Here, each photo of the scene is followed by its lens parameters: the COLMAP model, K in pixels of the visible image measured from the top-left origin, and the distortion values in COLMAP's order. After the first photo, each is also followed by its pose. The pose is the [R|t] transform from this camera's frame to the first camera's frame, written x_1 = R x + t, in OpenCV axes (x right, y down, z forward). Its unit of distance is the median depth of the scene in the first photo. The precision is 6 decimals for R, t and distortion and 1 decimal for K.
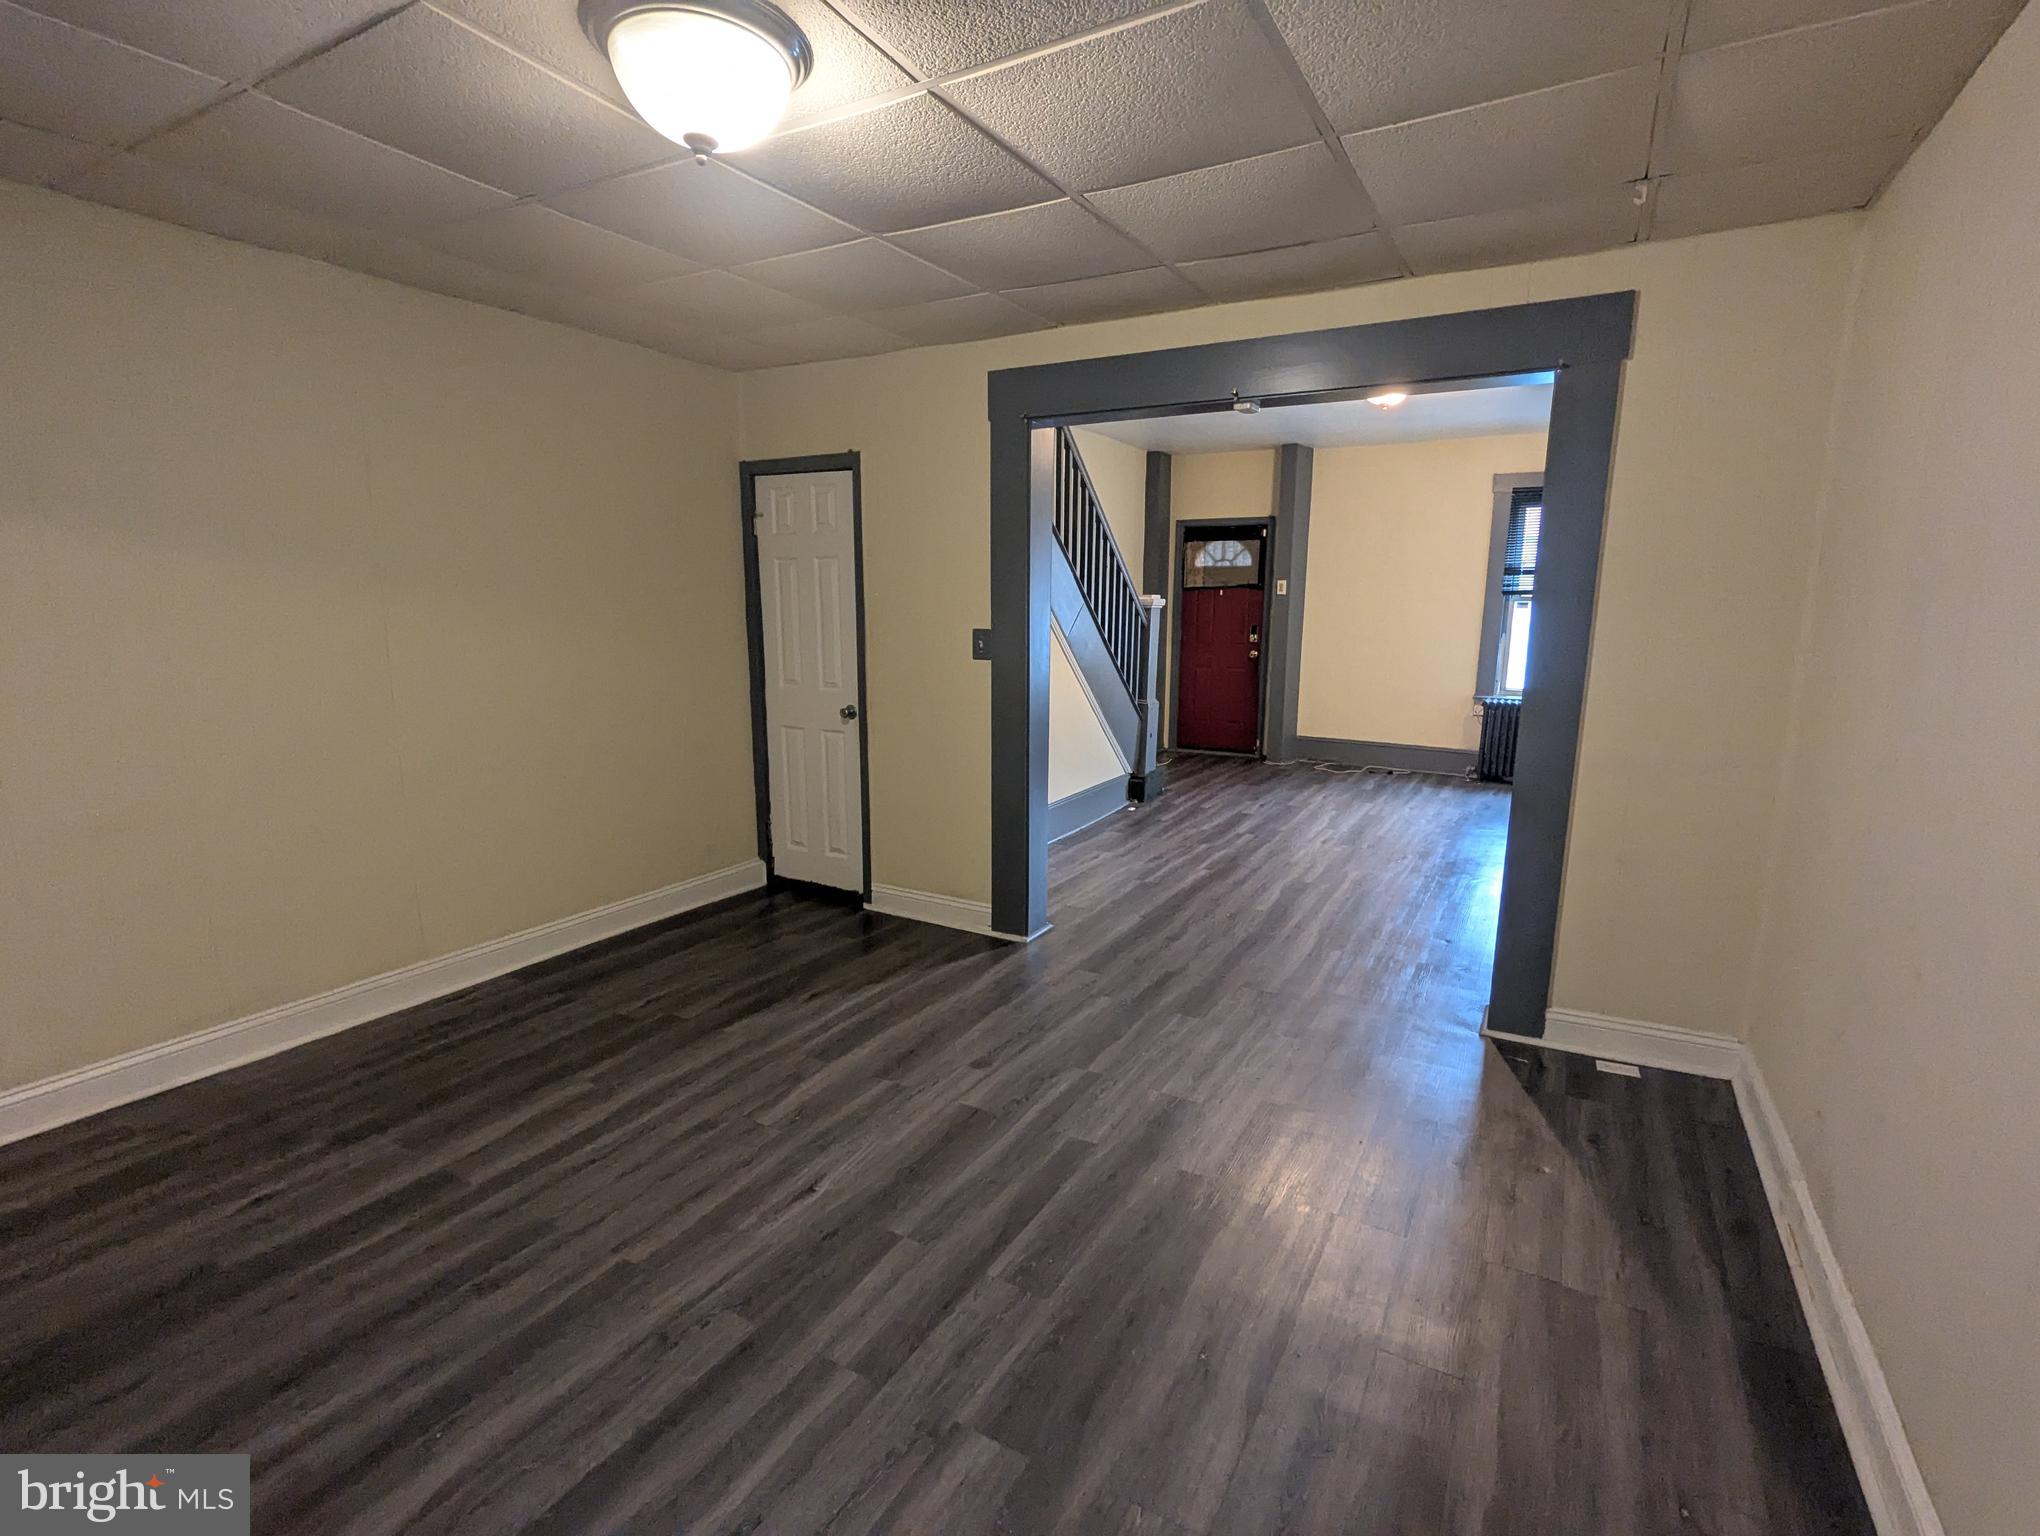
lens RADIAL K [[966.1, 0, 1025.8], [0, 966.1, 769.4], [0, 0, 1]] dist [-0.005373, -0.000841]
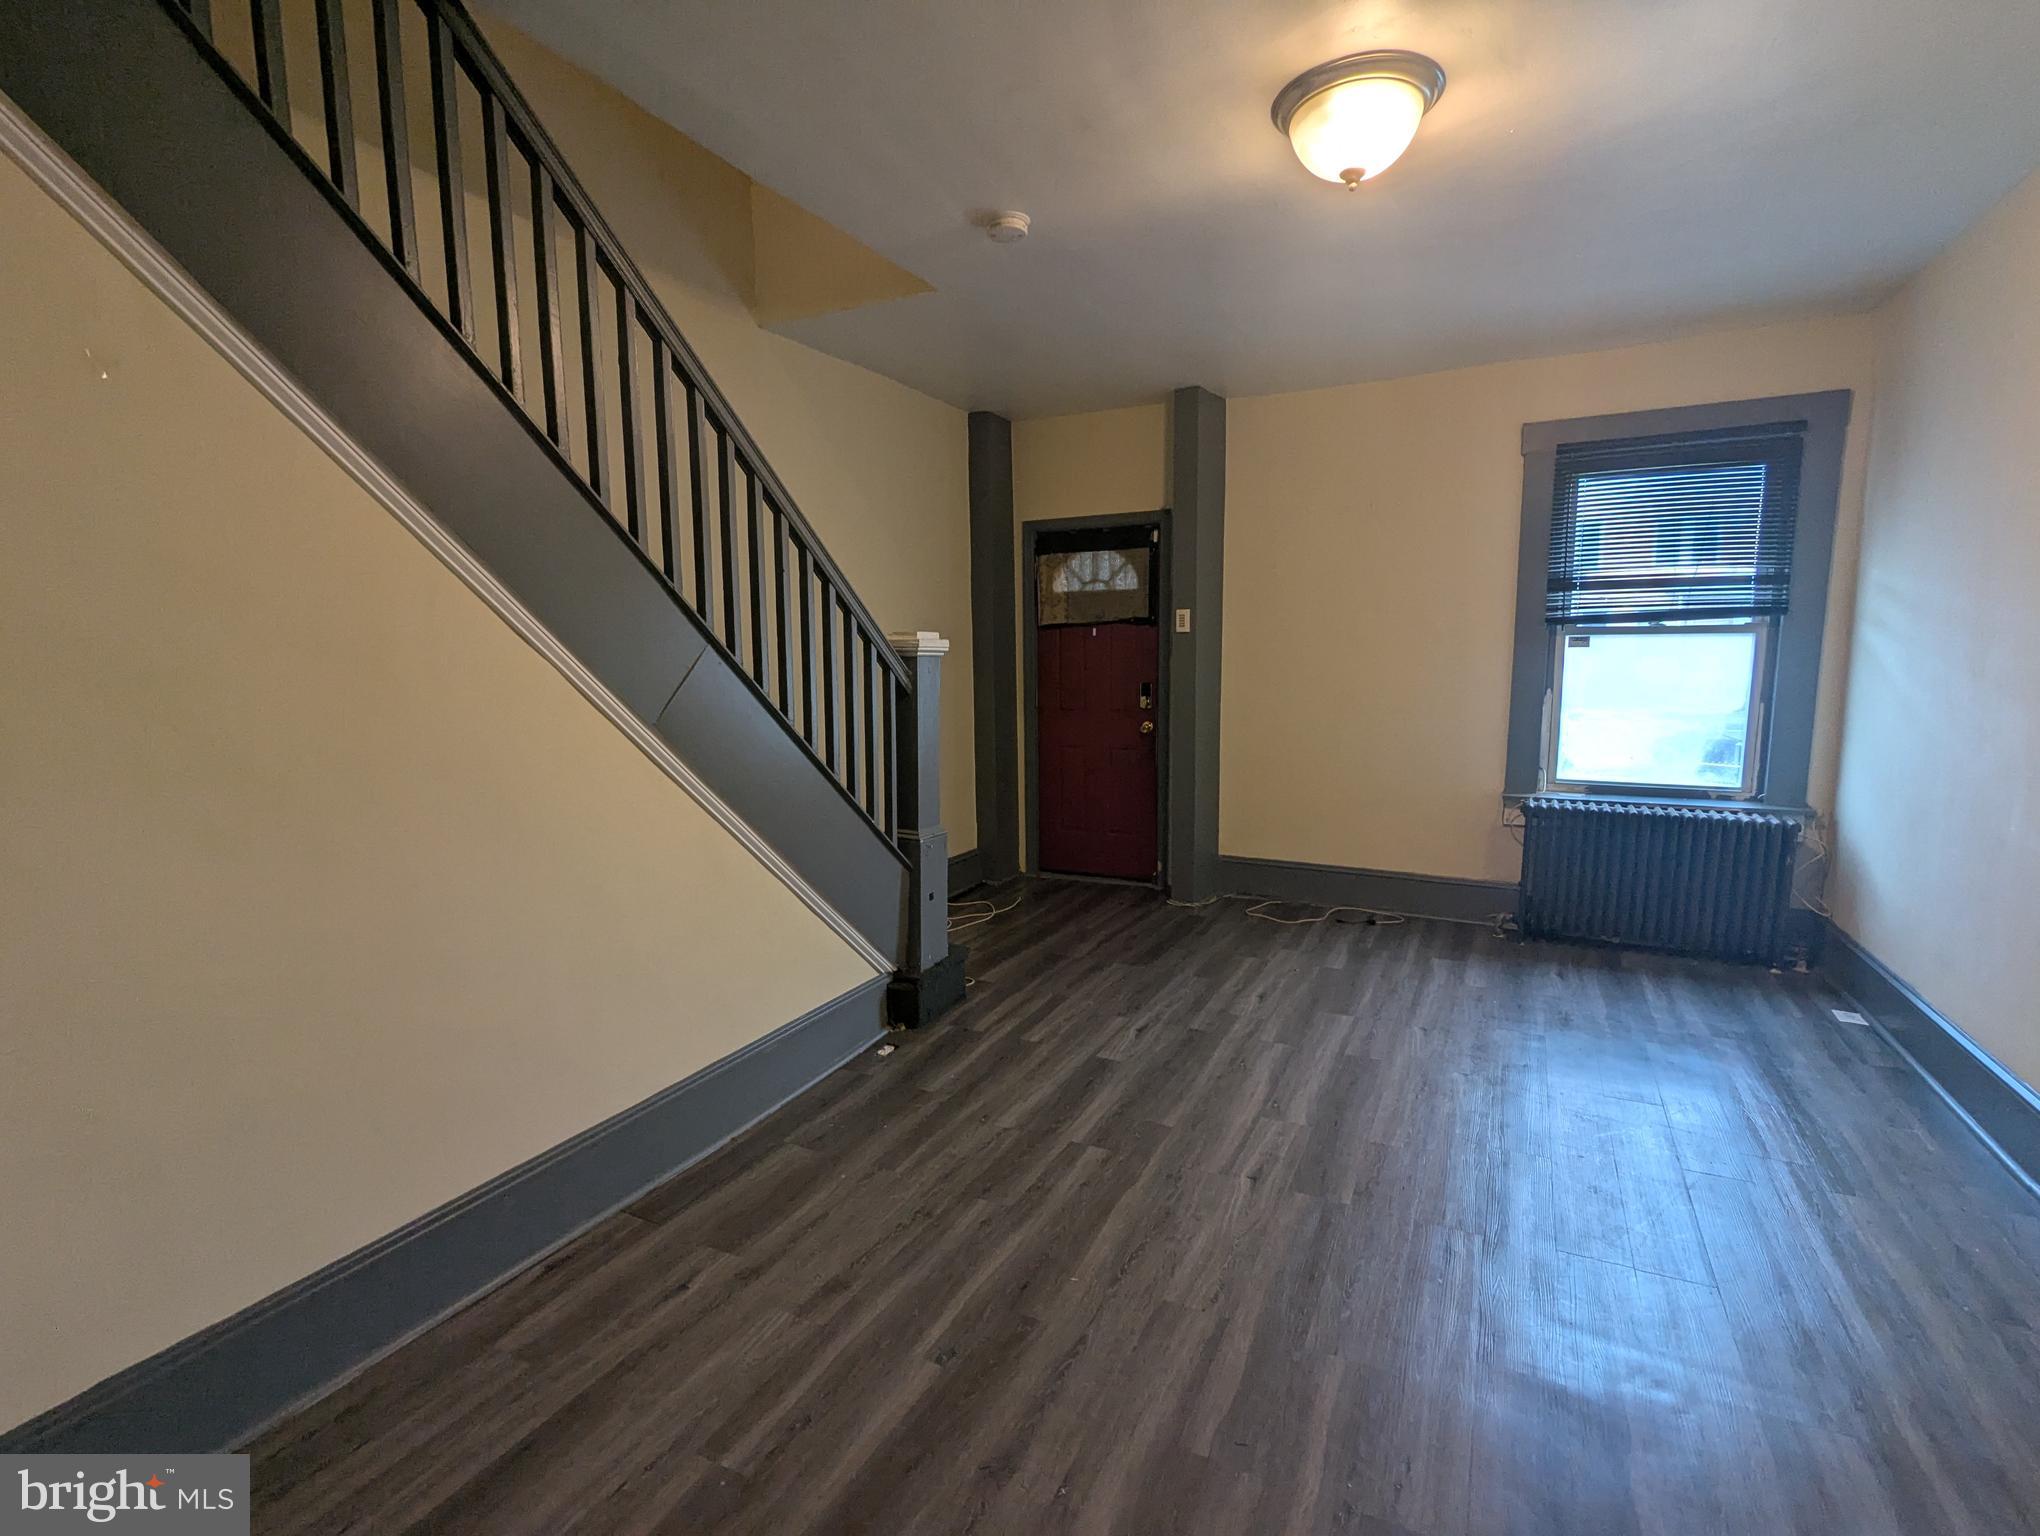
lens RADIAL K [[966.1, 0, 1028.0], [0, 966.1, 770.0], [0, 0, 1]] dist [-0.005373, -0.000841]
pose [[0.998463, -0.023650, 0.050127, 0.159639], [0.026306, 0.998248, -0.052996, -0.076018], [-0.048786, 0.054233, 0.997336, 0.474543]]
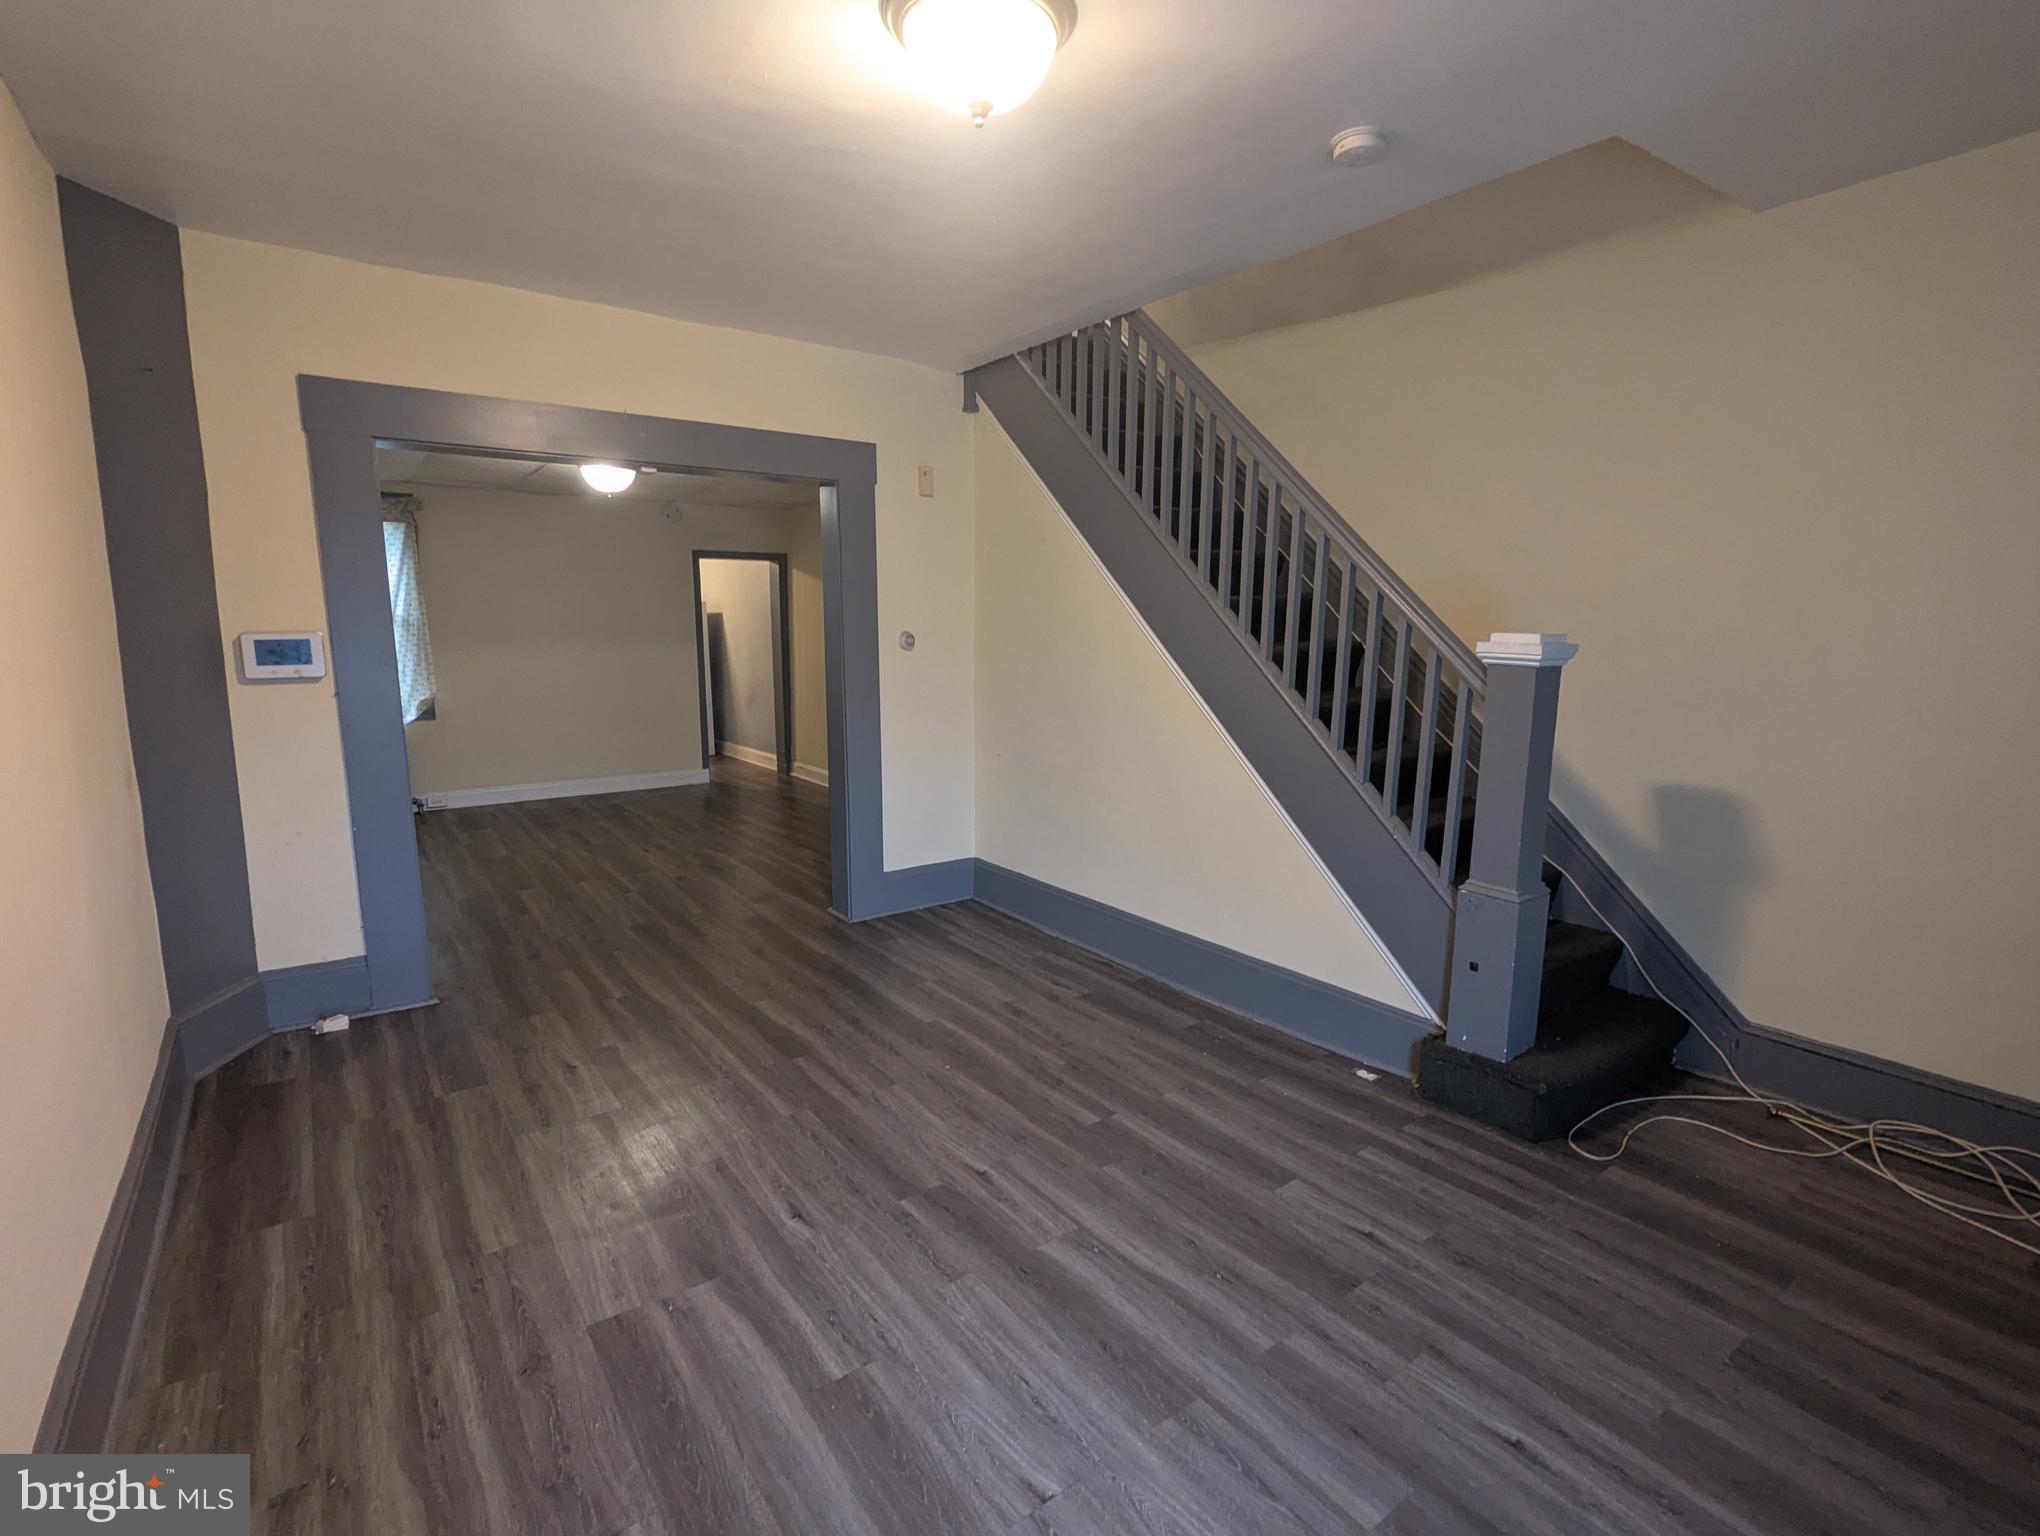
lens RADIAL K [[966.1, 0, 1027.3], [0, 966.1, 775.2], [0, 0, 1]] dist [-0.005373, -0.000841]
pose [[-0.401385, 0.138385, -0.905395, 0.580891], [-0.171172, 0.959770, 0.222581, -0.177084], [0.899772, 0.244319, -0.361549, 0.967793]]
